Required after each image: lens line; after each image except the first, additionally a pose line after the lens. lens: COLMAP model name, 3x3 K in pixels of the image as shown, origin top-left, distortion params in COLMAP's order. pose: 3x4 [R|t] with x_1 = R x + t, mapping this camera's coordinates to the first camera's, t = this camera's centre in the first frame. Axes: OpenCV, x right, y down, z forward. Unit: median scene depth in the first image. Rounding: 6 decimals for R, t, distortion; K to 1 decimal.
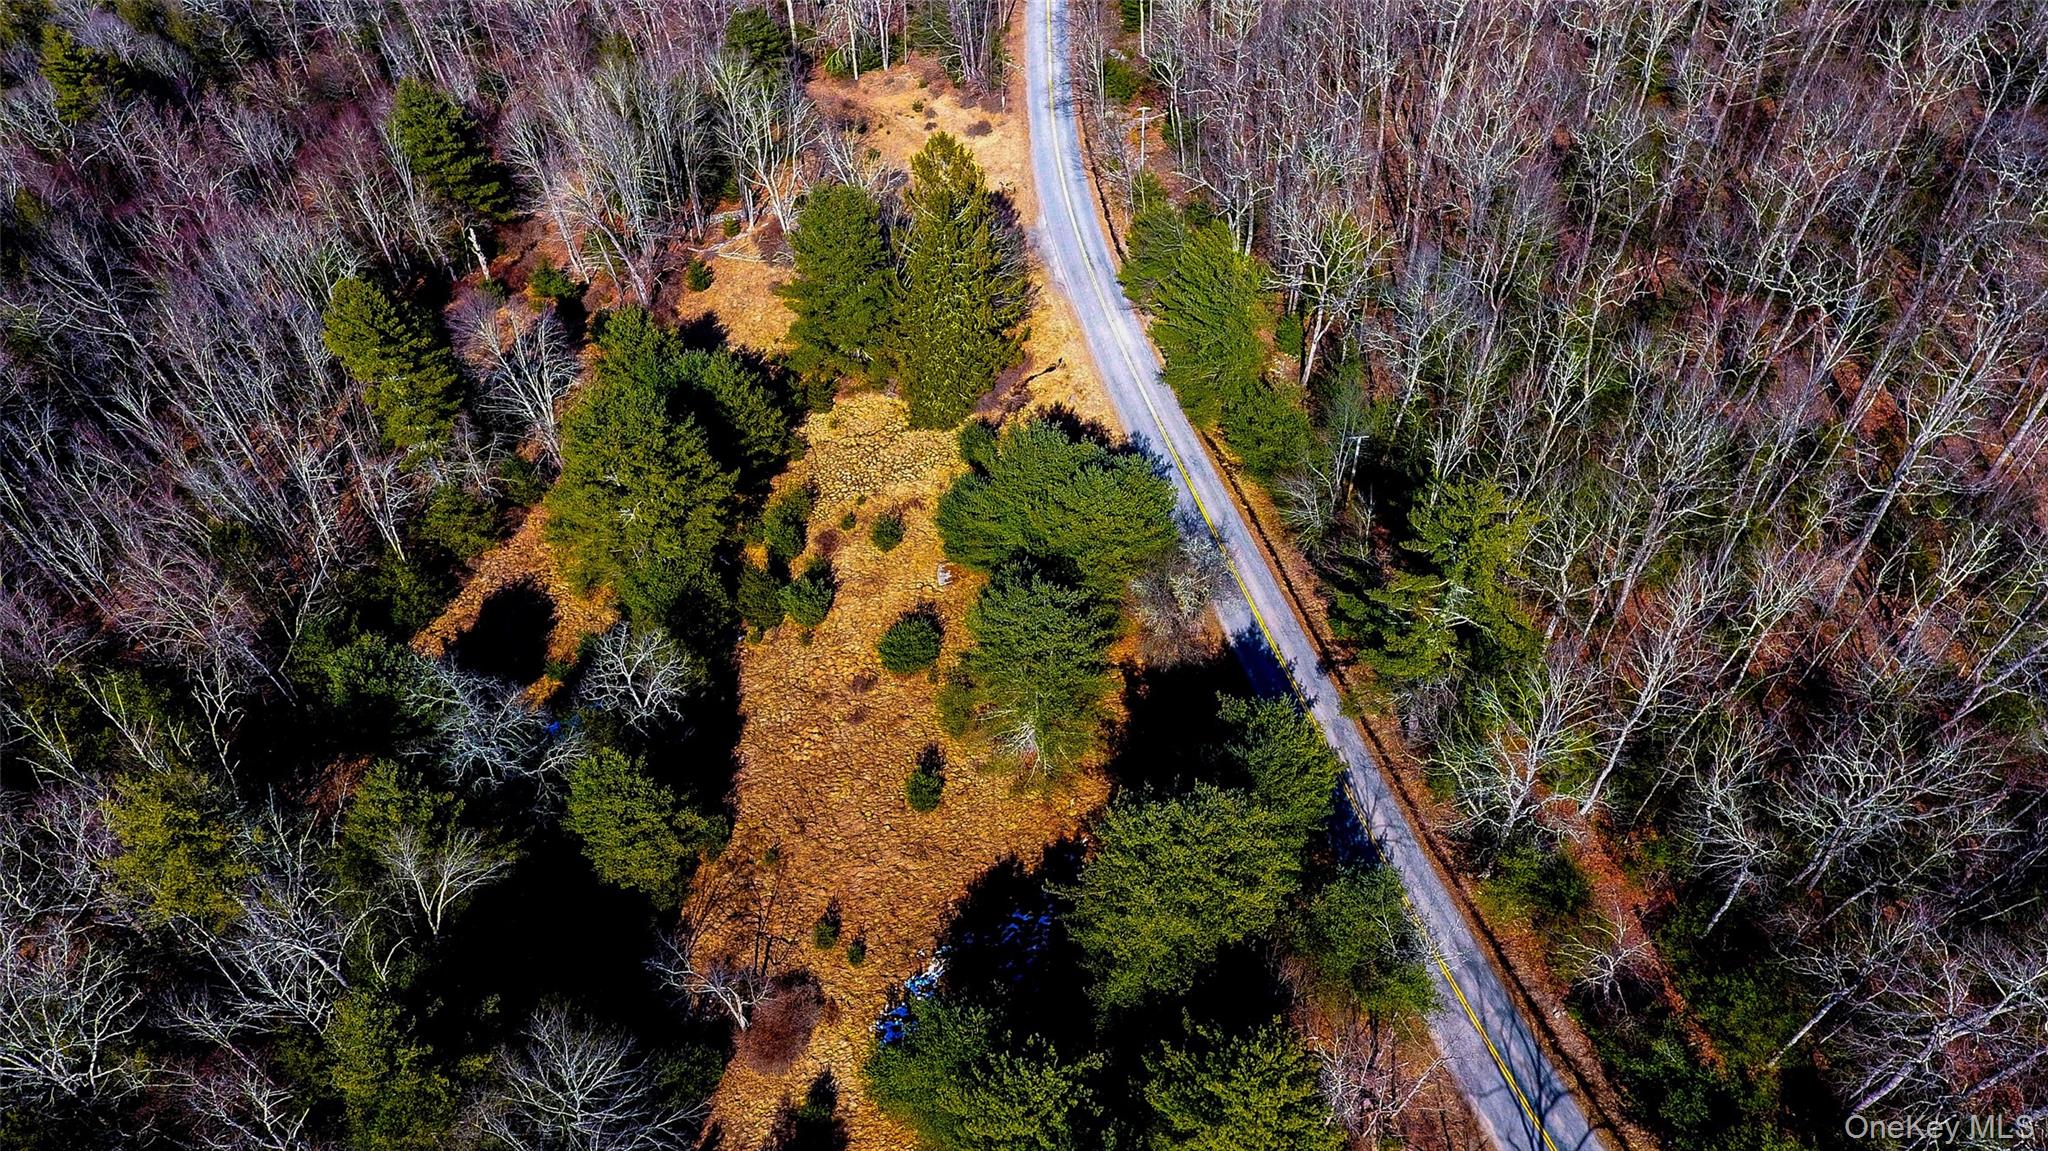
lens RADIAL K [[1209.9, 0, 1024.0], [0, 1209.9, 575.5], [0, 0, 1]] dist [-0.005333, 0.000444]
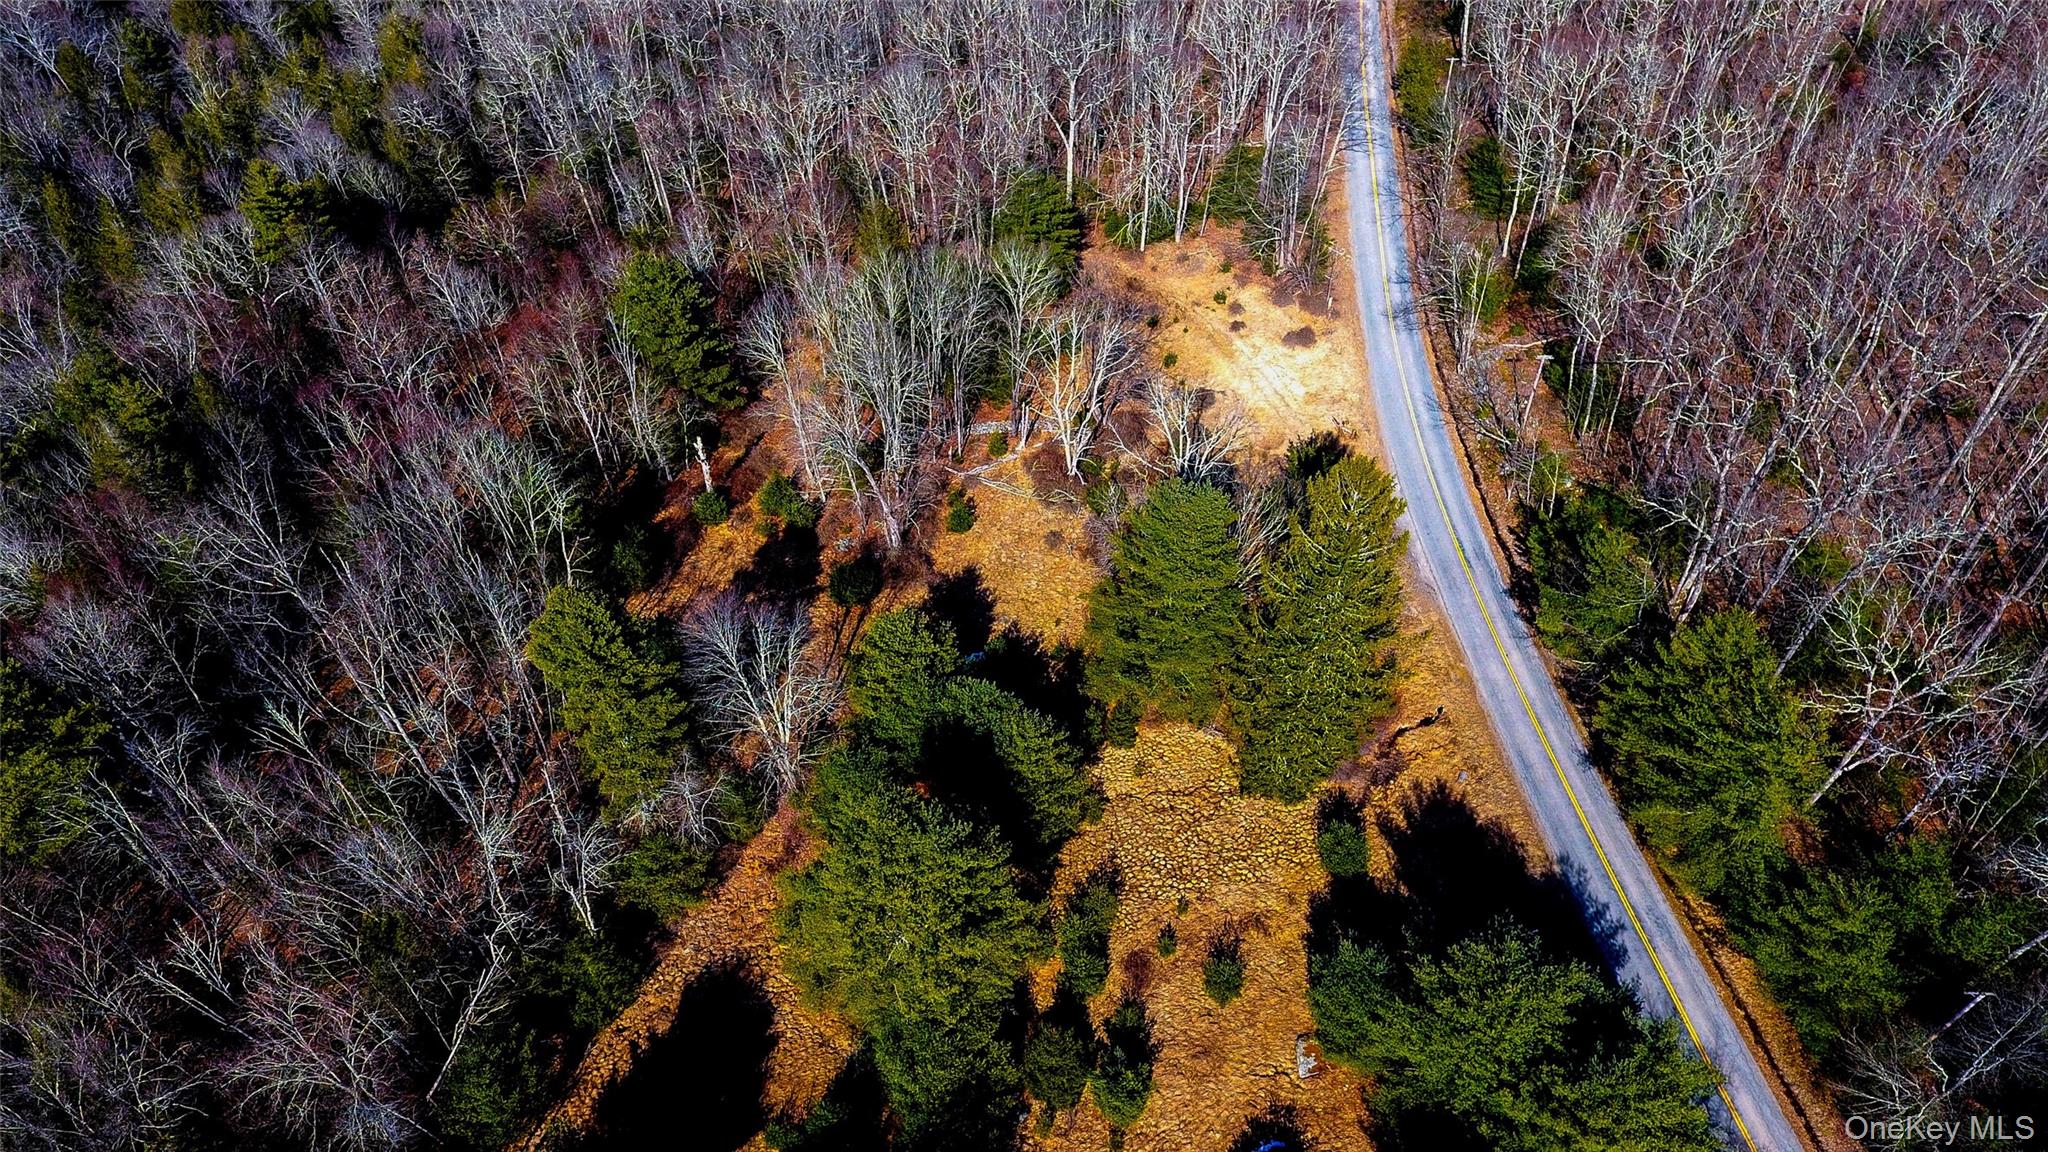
lens RADIAL K [[1222.2, 0, 1022.4], [0, 1222.2, 556.5], [0, 0, 1]] dist [-0.000405, -0.001135]
pose [[0.990905, 0.093447, -0.096826, -0.154477], [-0.096973, 0.994761, -0.032365, -0.210066], [0.093295, 0.041460, 0.994775, 0.194617]]
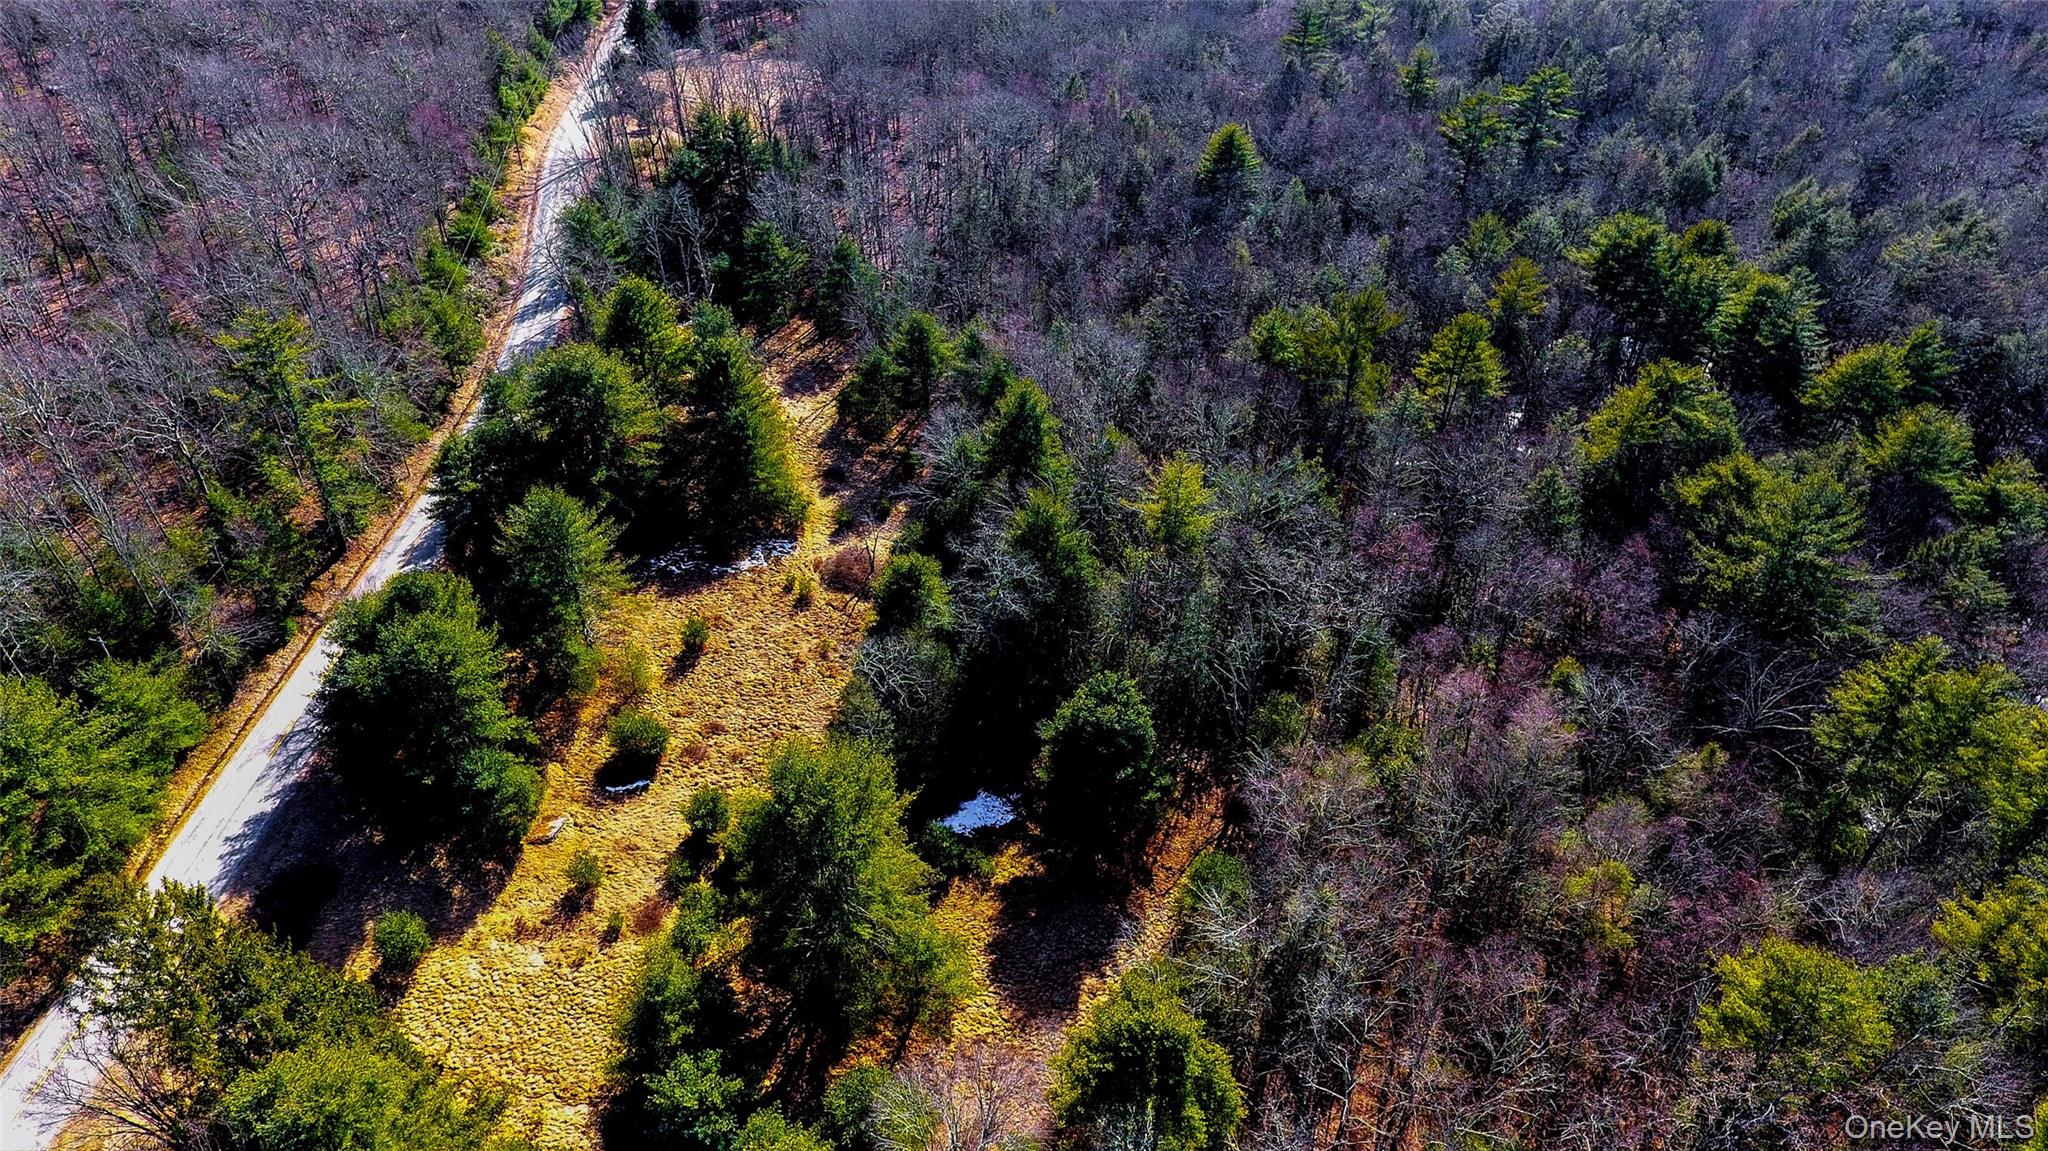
lens RADIAL K [[1209.9, 0, 1024.0], [0, 1209.9, 575.5], [0, 0, 1]] dist [-0.005333, 0.000444]
pose [[-0.965021, -0.152125, 0.213525, -0.454469], [0.197977, 0.111086, 0.973892, -0.663829], [-0.171873, 0.982099, -0.077083, 0.664984]]
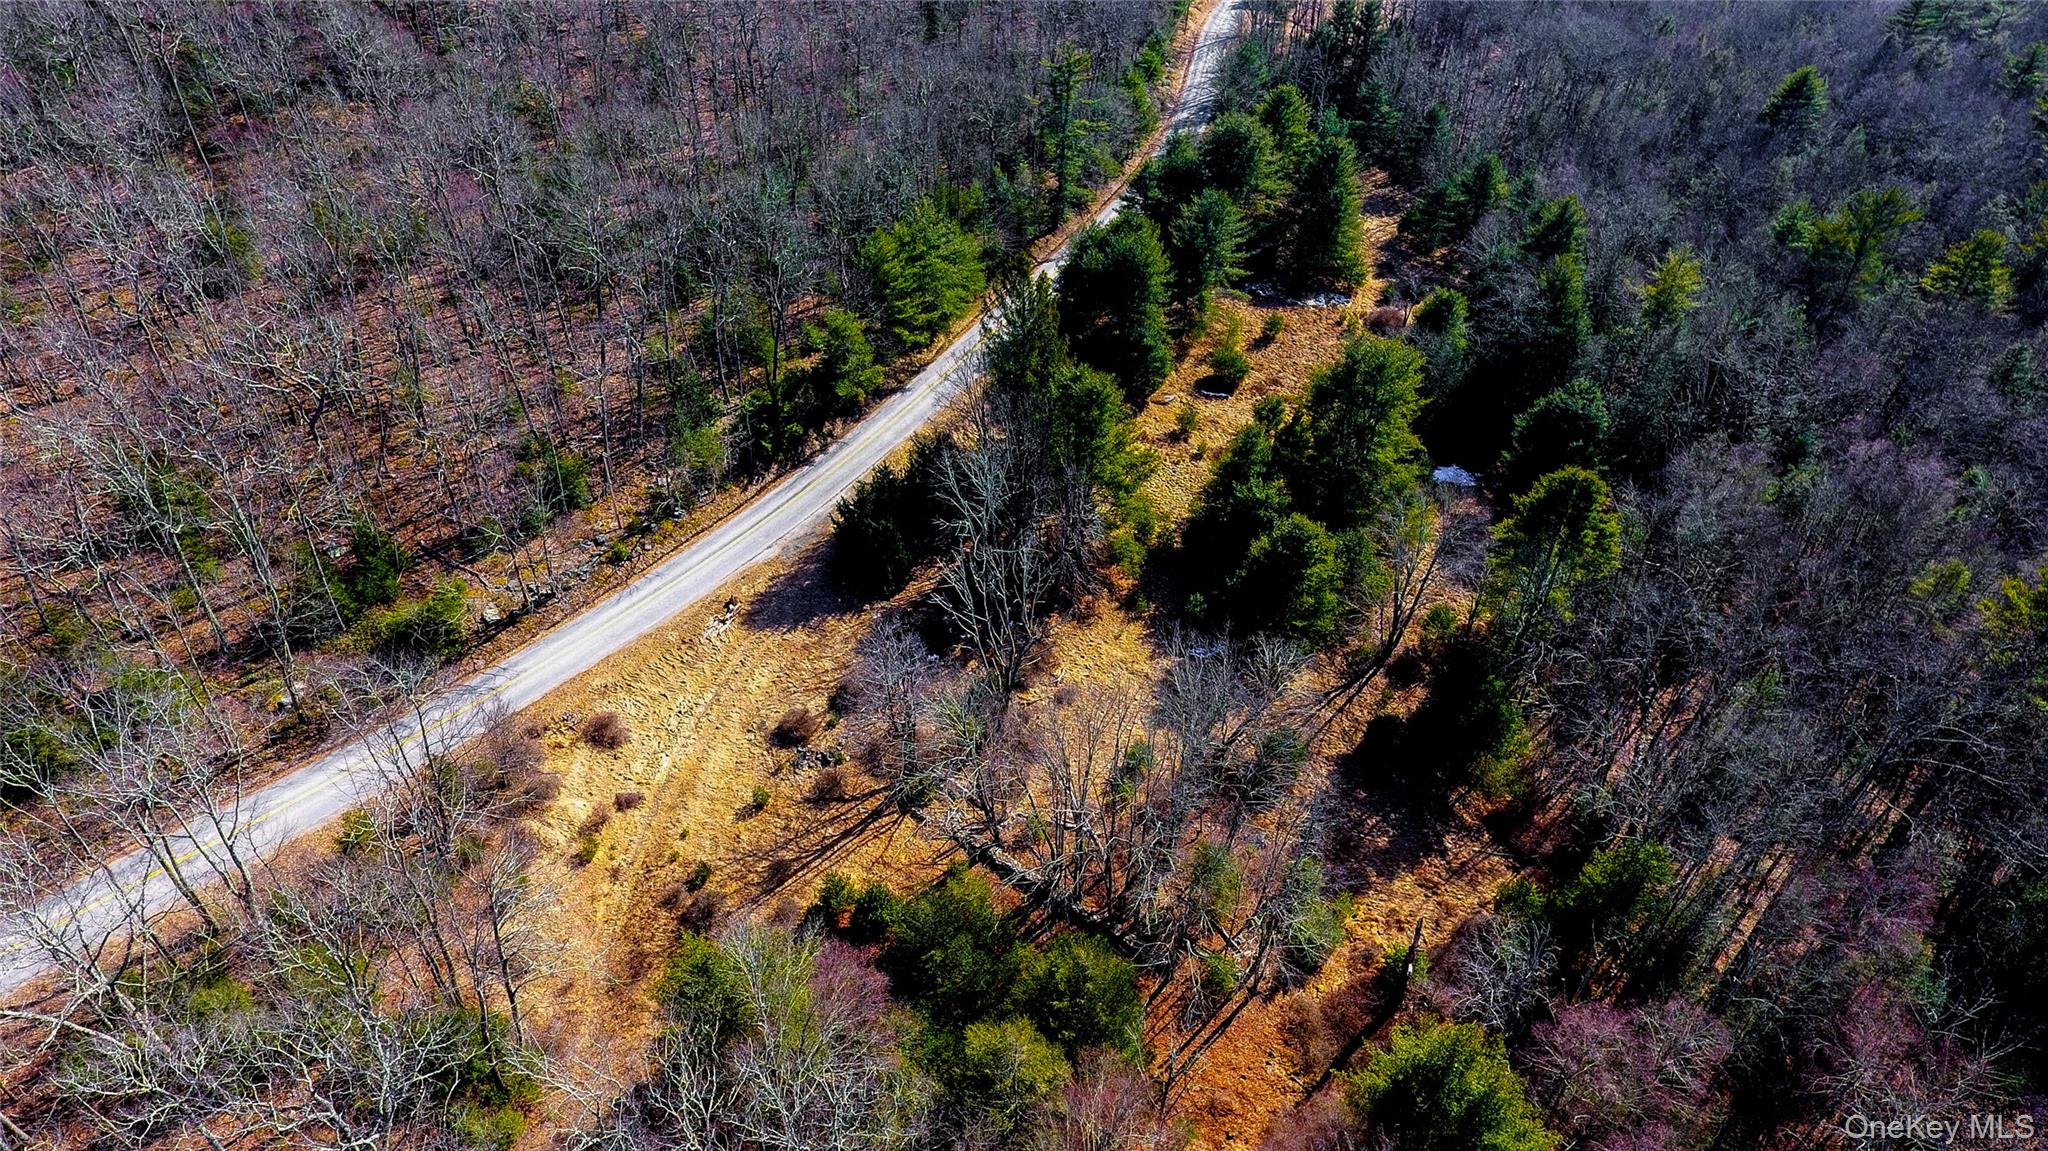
lens RADIAL K [[1209.9, 0, 1024.0], [0, 1209.9, 575.5], [0, 0, 1]] dist [-0.005333, 0.000444]
pose [[-0.766642, -0.398238, 0.503653, -0.567301], [0.462073, 0.202446, 0.863426, -0.972165], [-0.445812, 0.894663, 0.028811, 0.973897]]
